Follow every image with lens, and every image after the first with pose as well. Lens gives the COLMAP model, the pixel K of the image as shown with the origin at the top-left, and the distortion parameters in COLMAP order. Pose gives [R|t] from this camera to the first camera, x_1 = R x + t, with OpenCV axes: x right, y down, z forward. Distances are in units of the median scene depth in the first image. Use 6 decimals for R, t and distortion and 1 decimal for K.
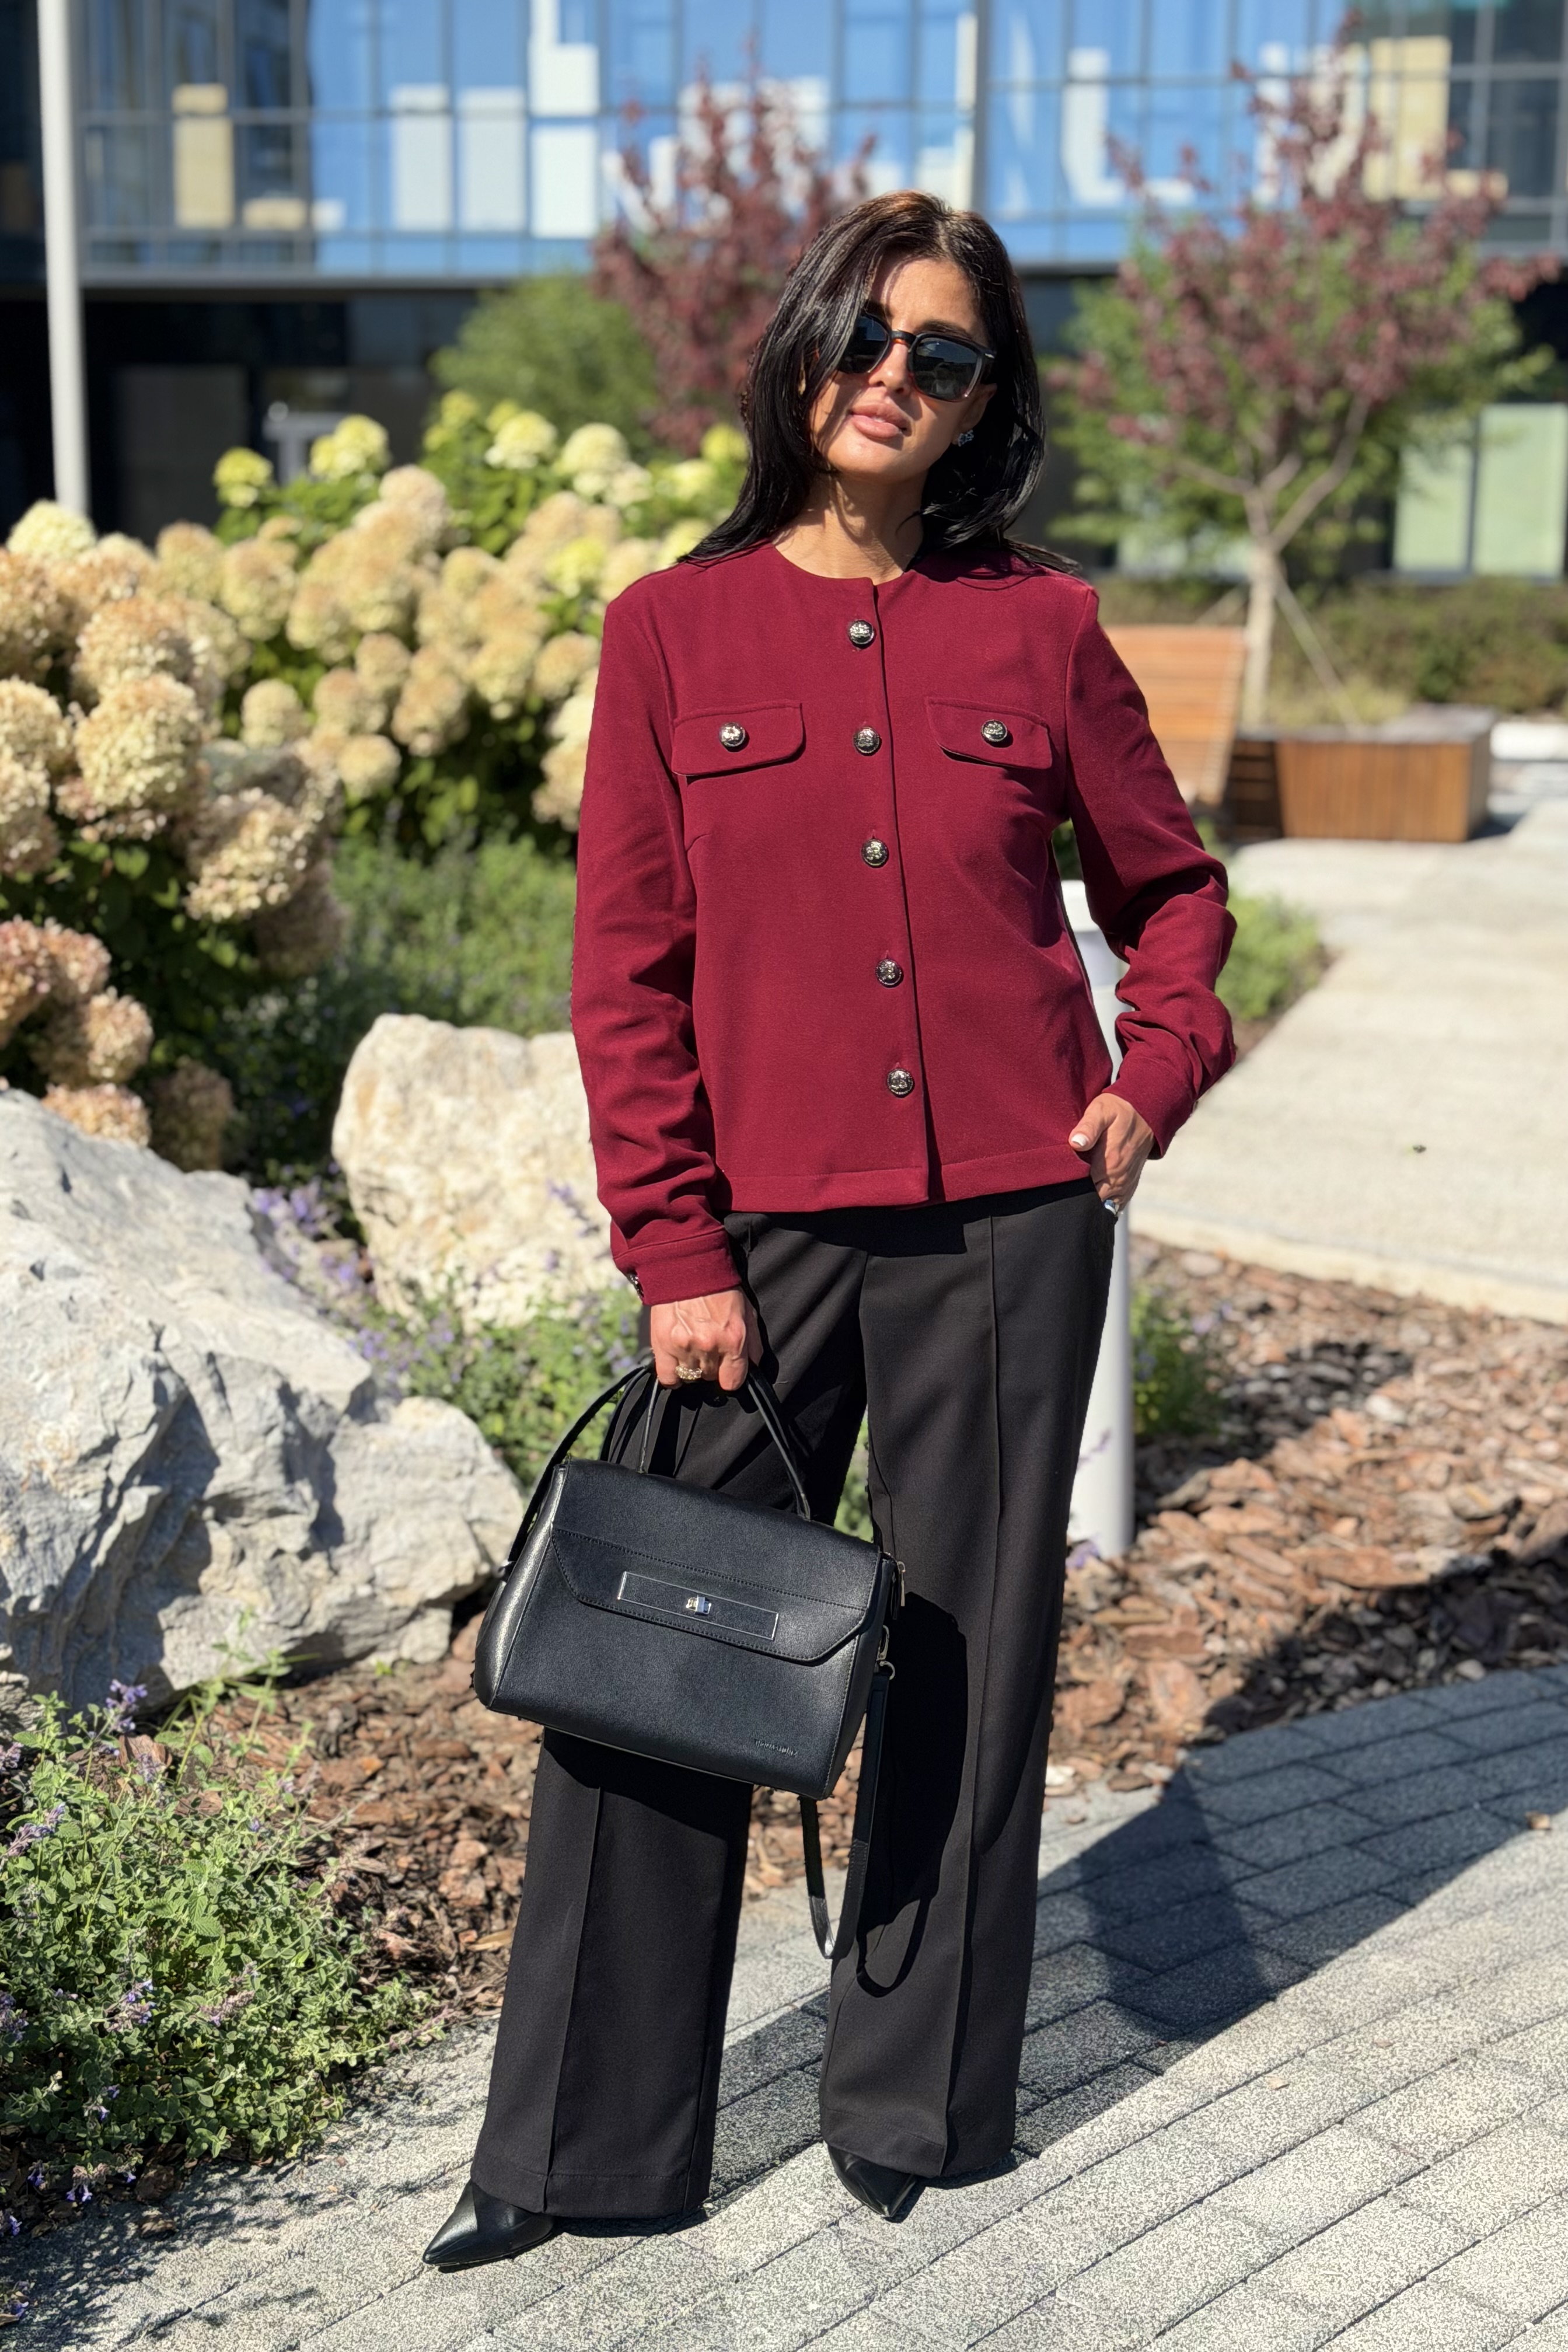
lens RADIAL K [[3363.5, 0, 784.0], [0, 3363.5, 1176.0], [0, 0, 1]] dist [0.122664, -0.058914]
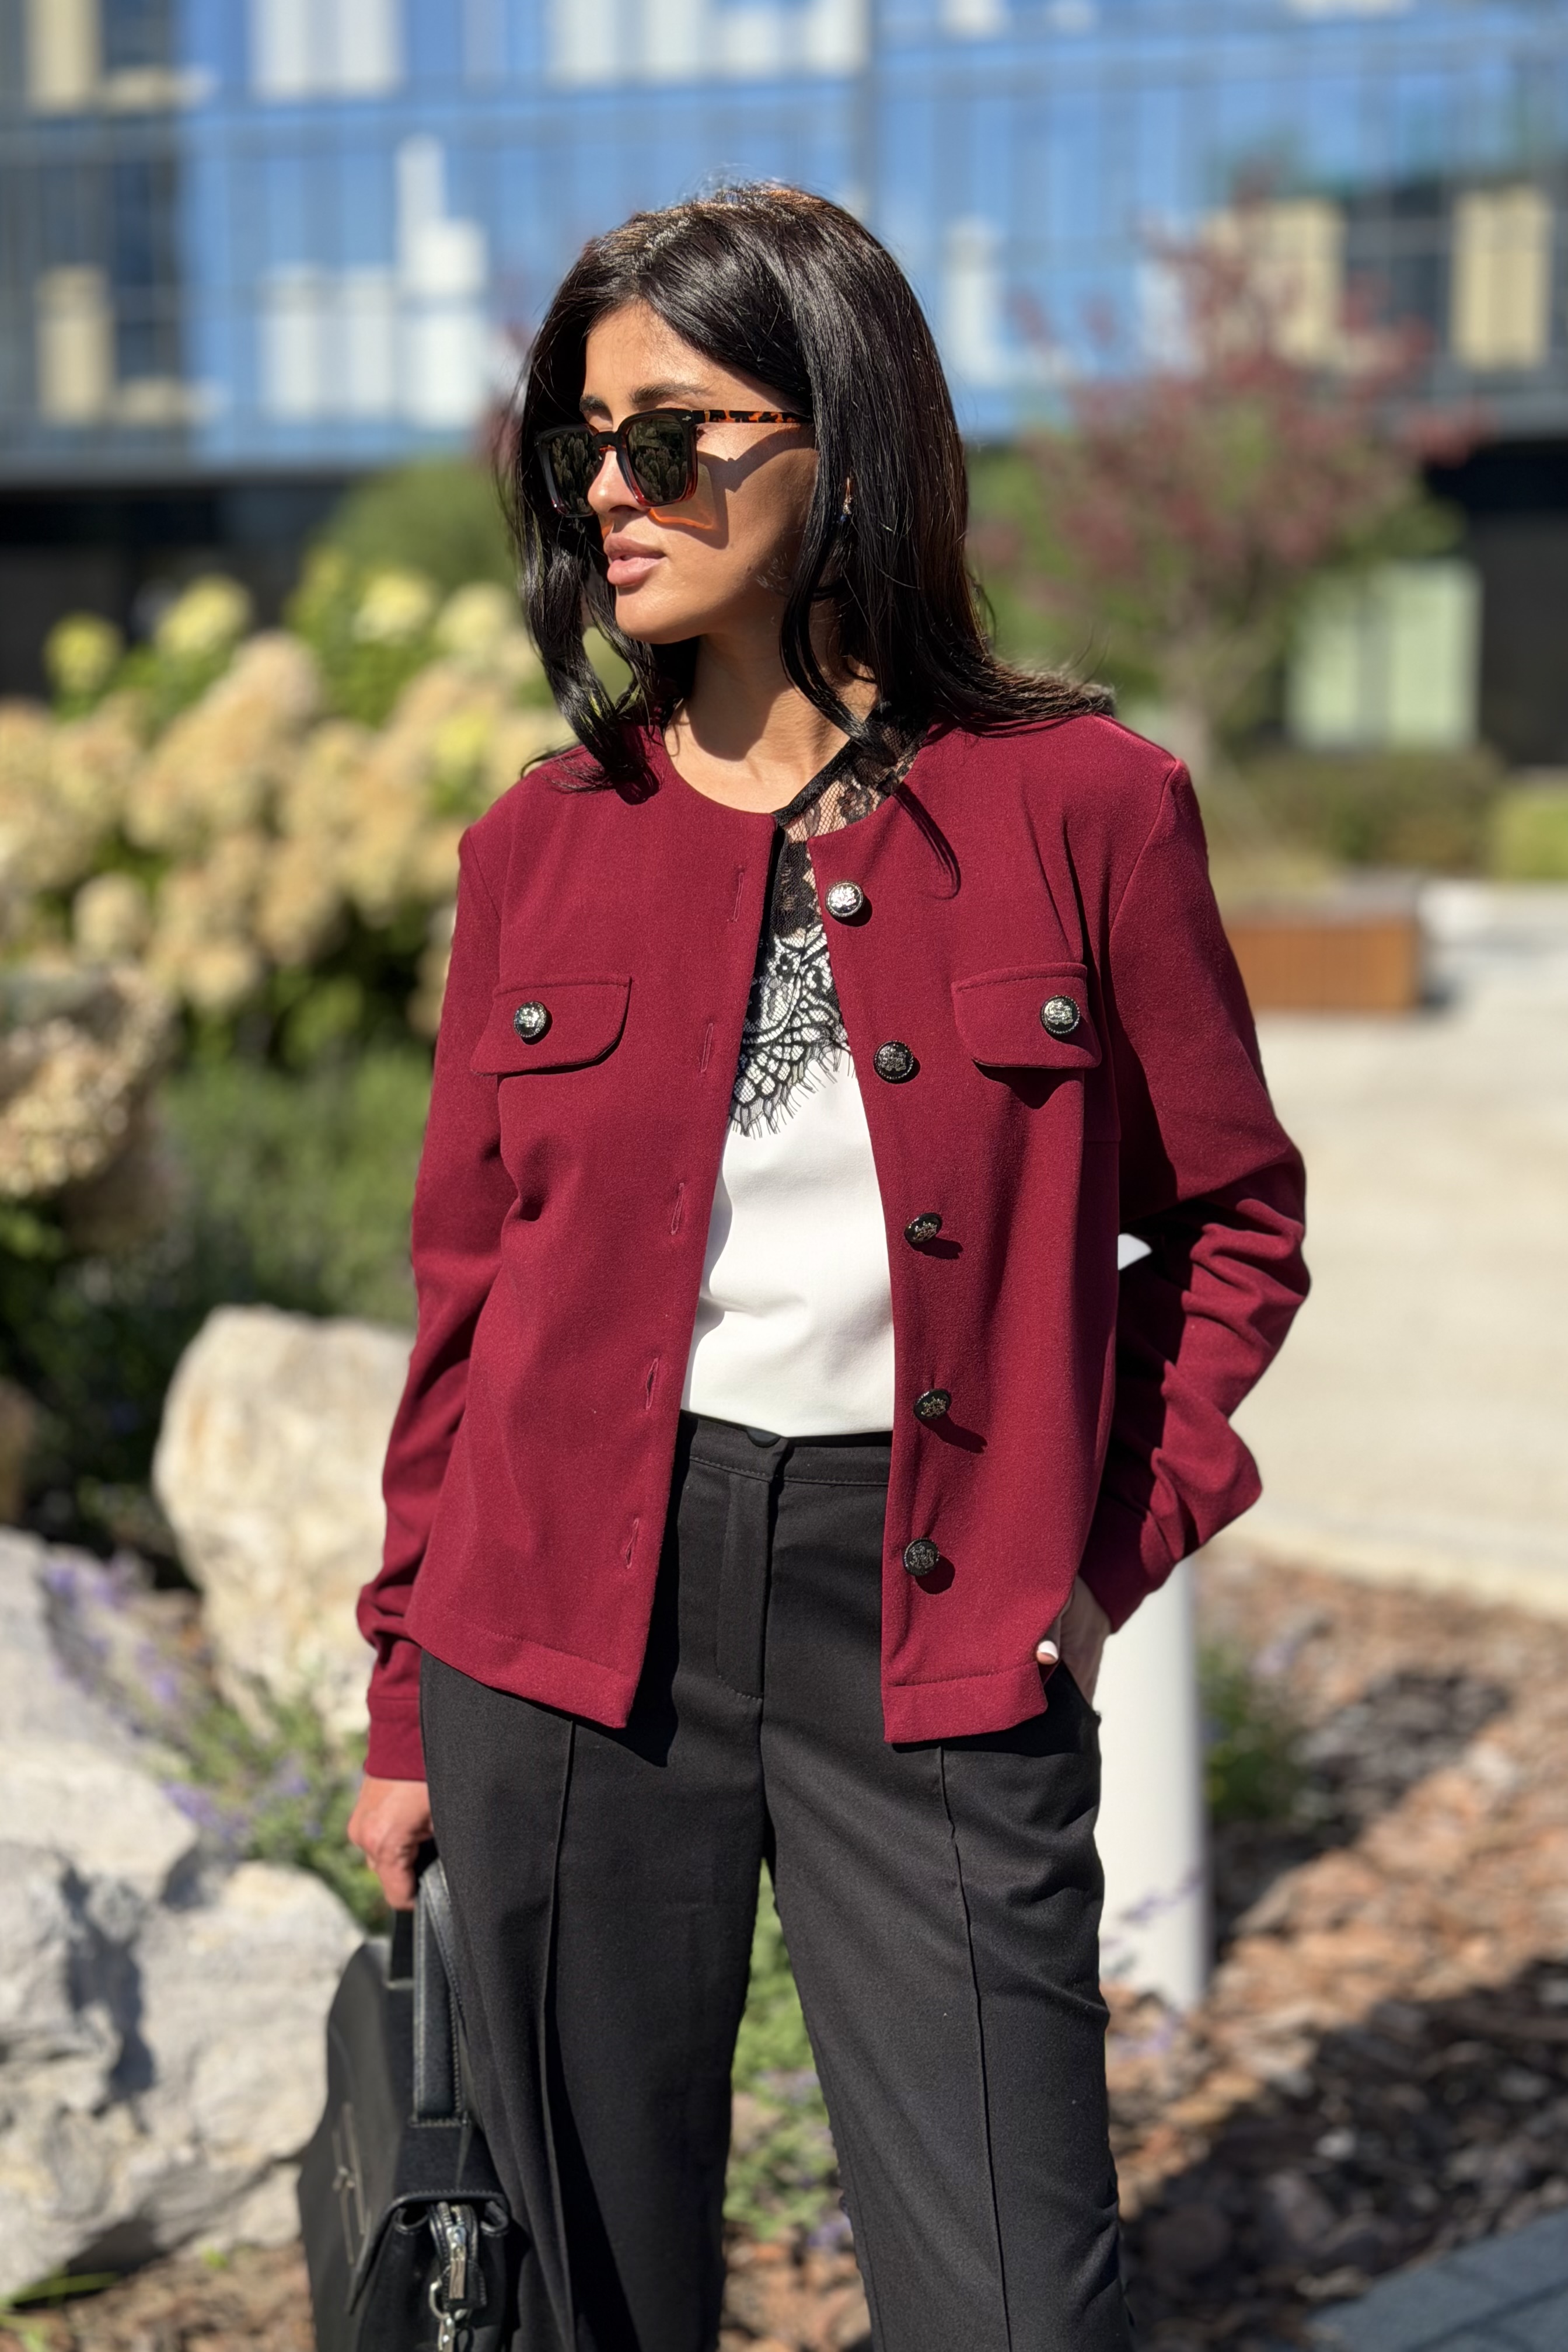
lens RADIAL K [[3363.5, 0, 784.0], [0, 3363.5, 1176.0], [0, 0, 1]] dist [0.122664, -0.058914]
pose [[0.999272, -0.022753, 0.030628, -0.011734], [0.024309, 0.998381, -0.051433, -0.034894], [-0.029408, 0.052140, 0.998207, 0.208301]]
